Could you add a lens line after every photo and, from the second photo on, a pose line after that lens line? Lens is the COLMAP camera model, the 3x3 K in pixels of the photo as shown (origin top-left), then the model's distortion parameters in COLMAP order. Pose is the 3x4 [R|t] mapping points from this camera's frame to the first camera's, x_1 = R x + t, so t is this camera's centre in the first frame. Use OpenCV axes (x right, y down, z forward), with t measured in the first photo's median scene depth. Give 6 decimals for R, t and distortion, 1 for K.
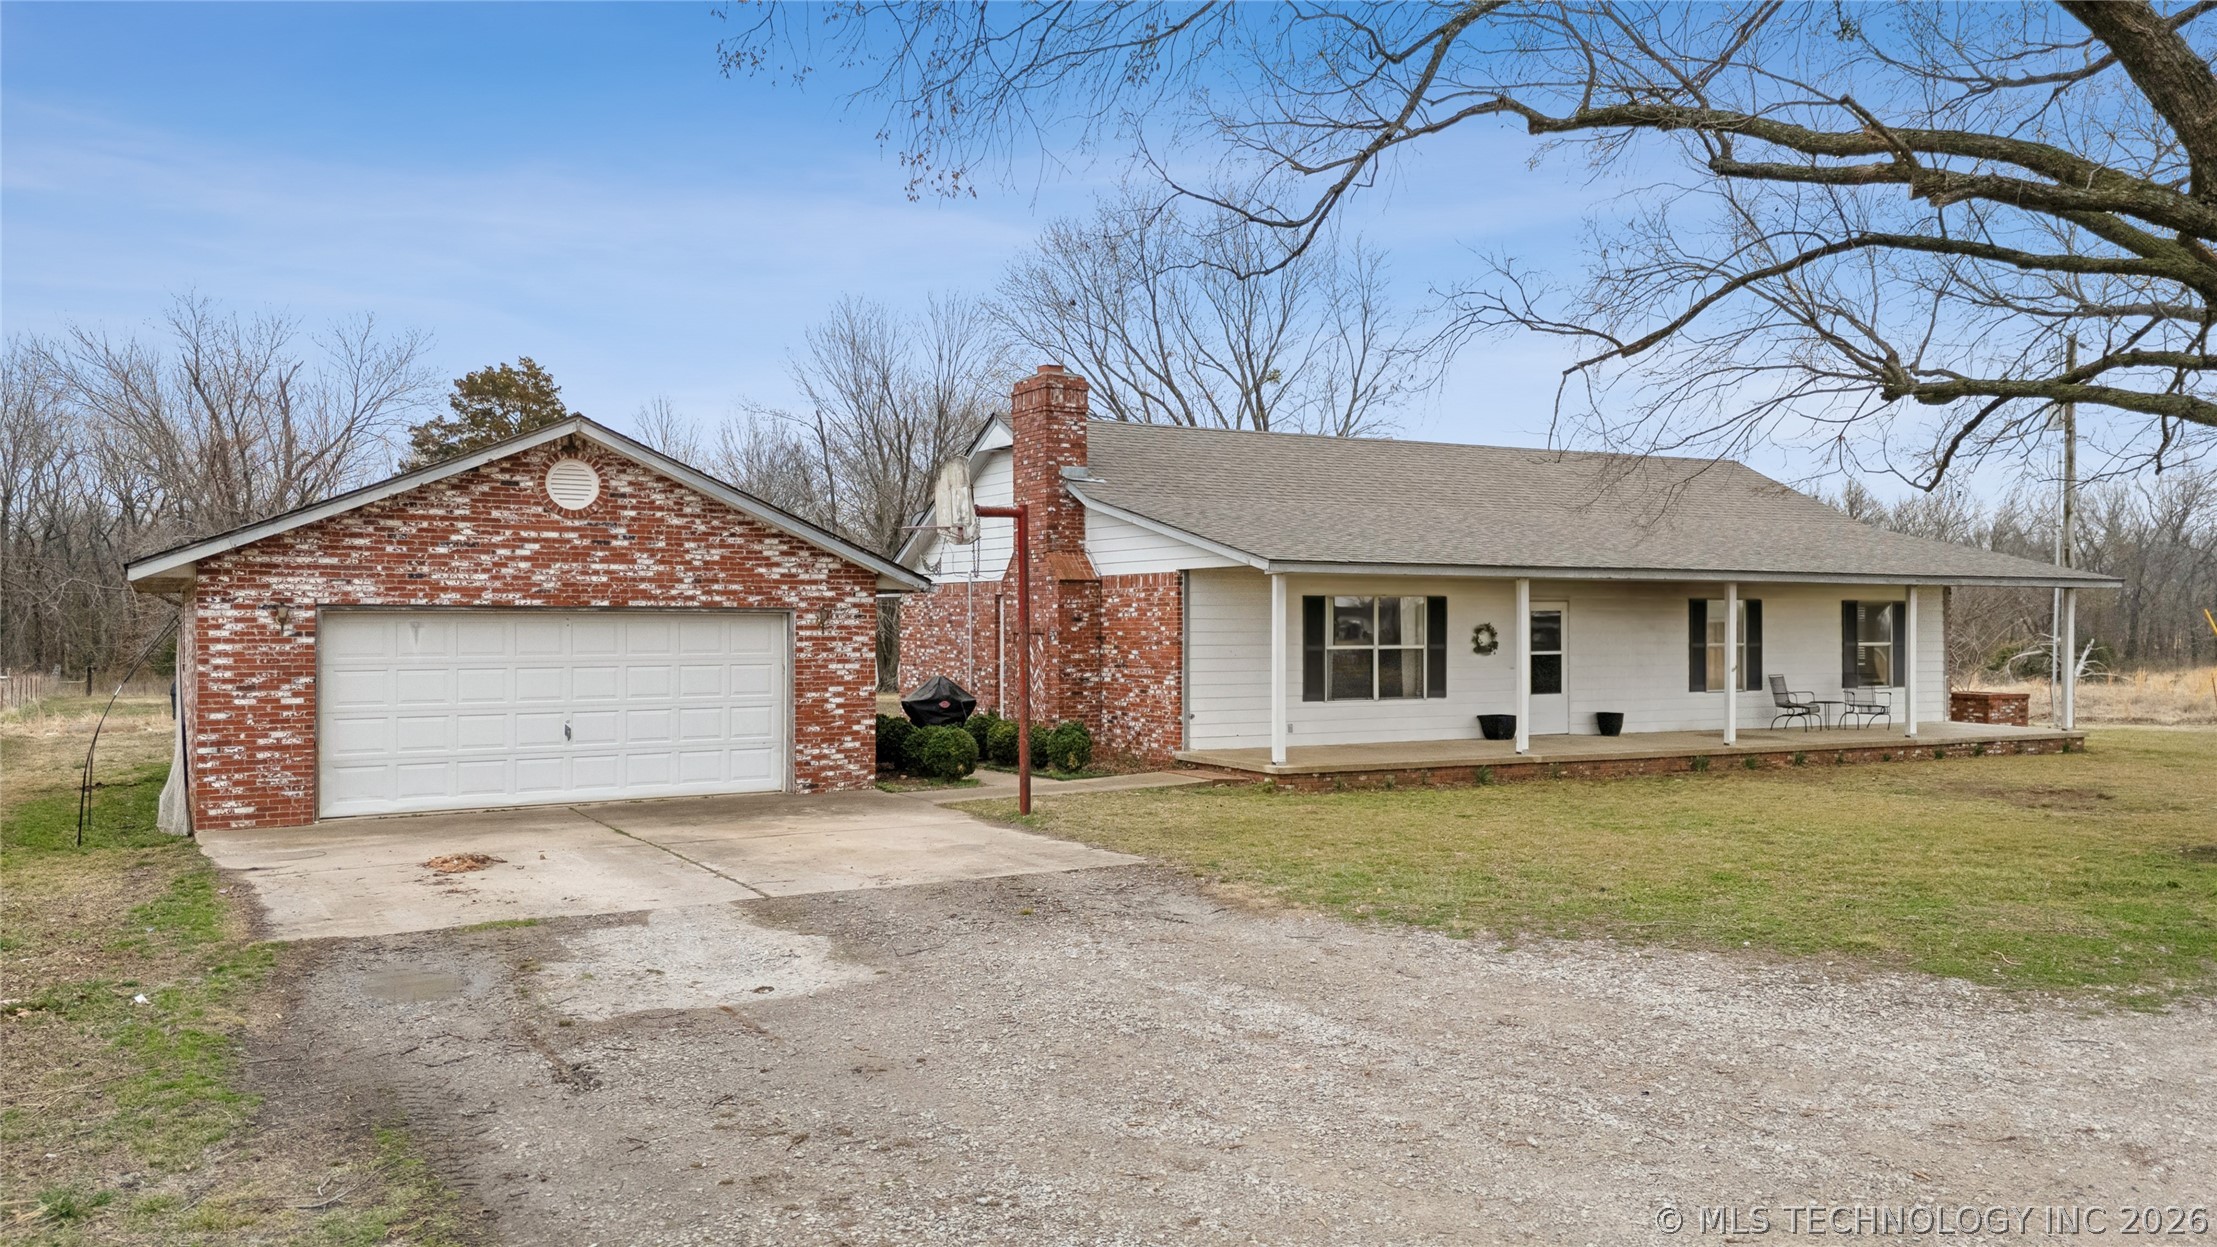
lens RADIAL K [[1598.8, 0, 1104.8], [0, 1598.8, 639.2], [0, 0, 1]] dist [0.114095, -0.071361]
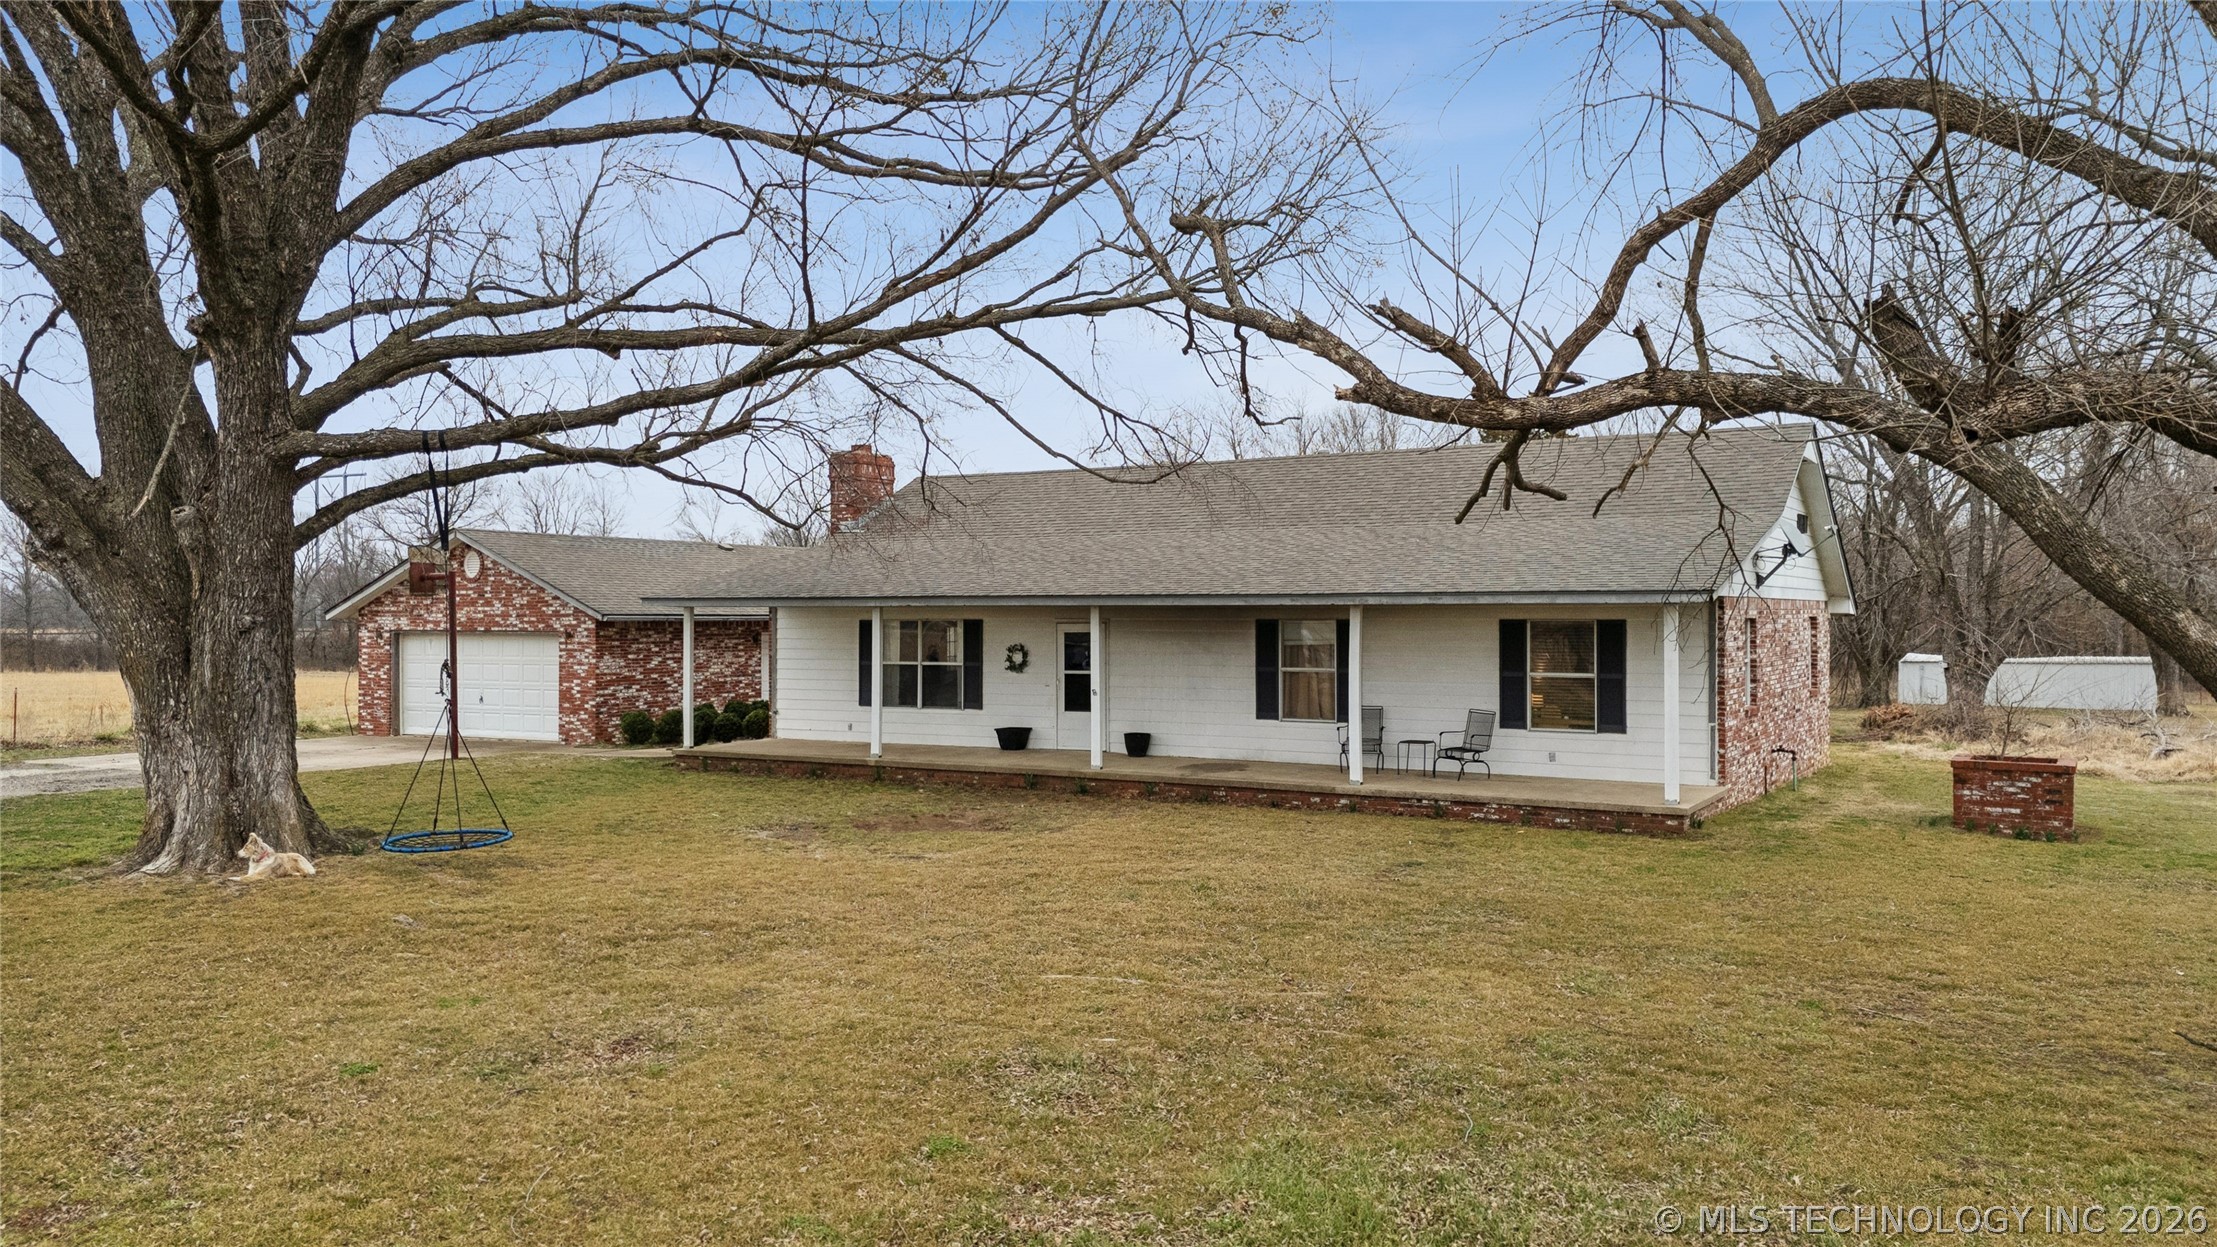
lens RADIAL K [[1598.8, 0, 1104.8], [0, 1598.8, 639.2], [0, 0, 1]] dist [0.114095, -0.071361]
pose [[0.521659, 0.006726, -0.853127, 1.268052], [-0.010347, 0.999945, 0.001557, -0.016337], [0.853091, 0.008015, 0.521700, 0.510733]]
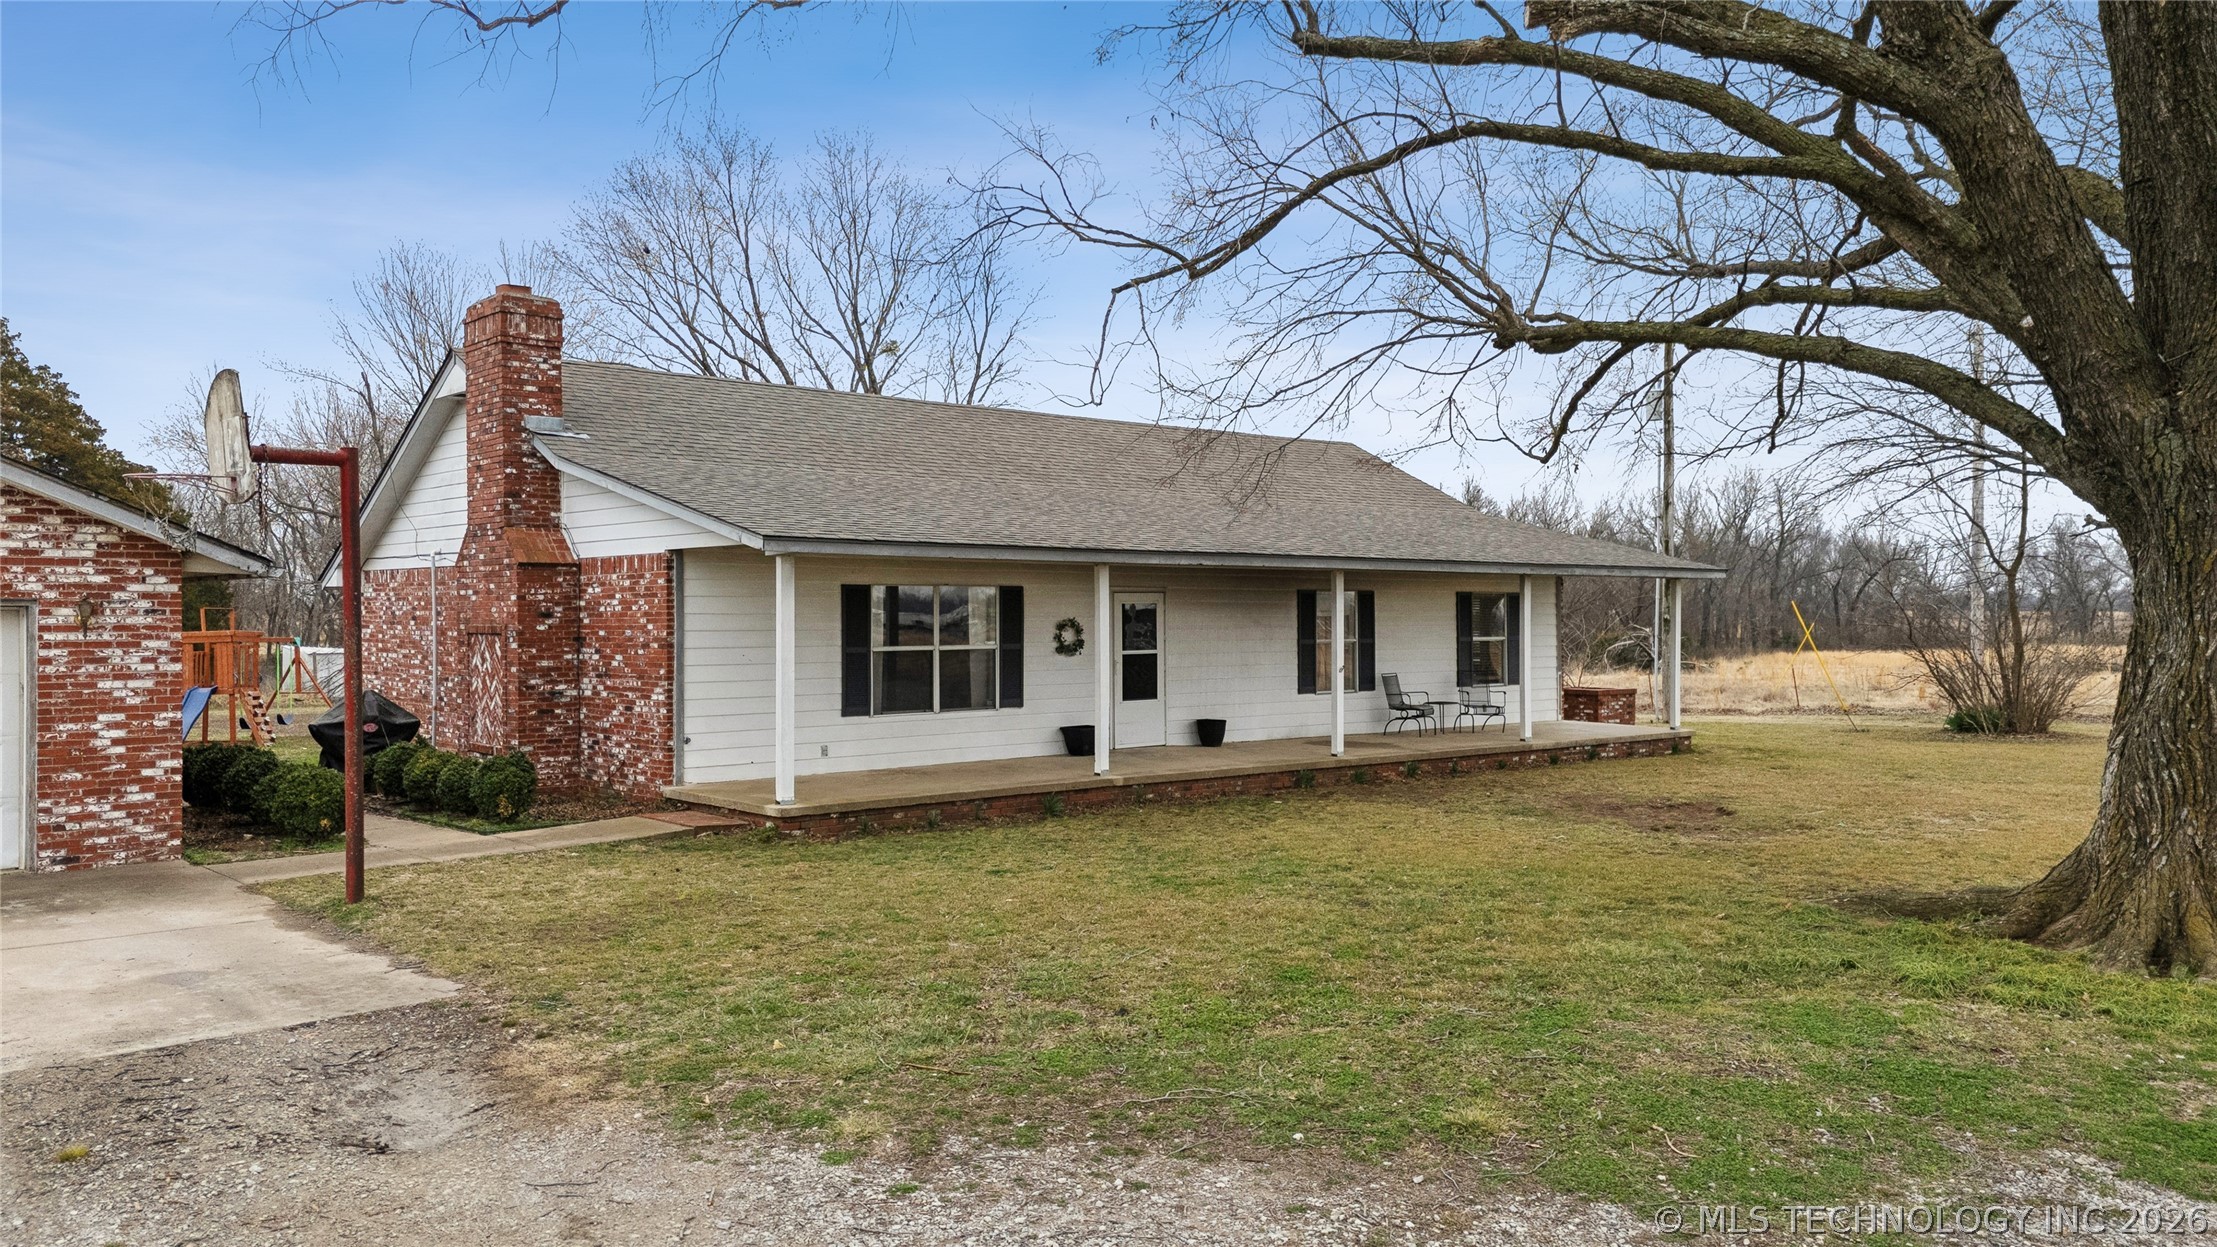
lens RADIAL K [[1598.8, 0, 1104.8], [0, 1598.8, 639.2], [0, 0, 1]] dist [0.114095, -0.071361]
pose [[0.979148, -0.006555, 0.203044, 0.089641], [0.005820, 0.999974, 0.004215, -0.002518], [-0.203066, -0.002946, 0.979161, 0.186757]]
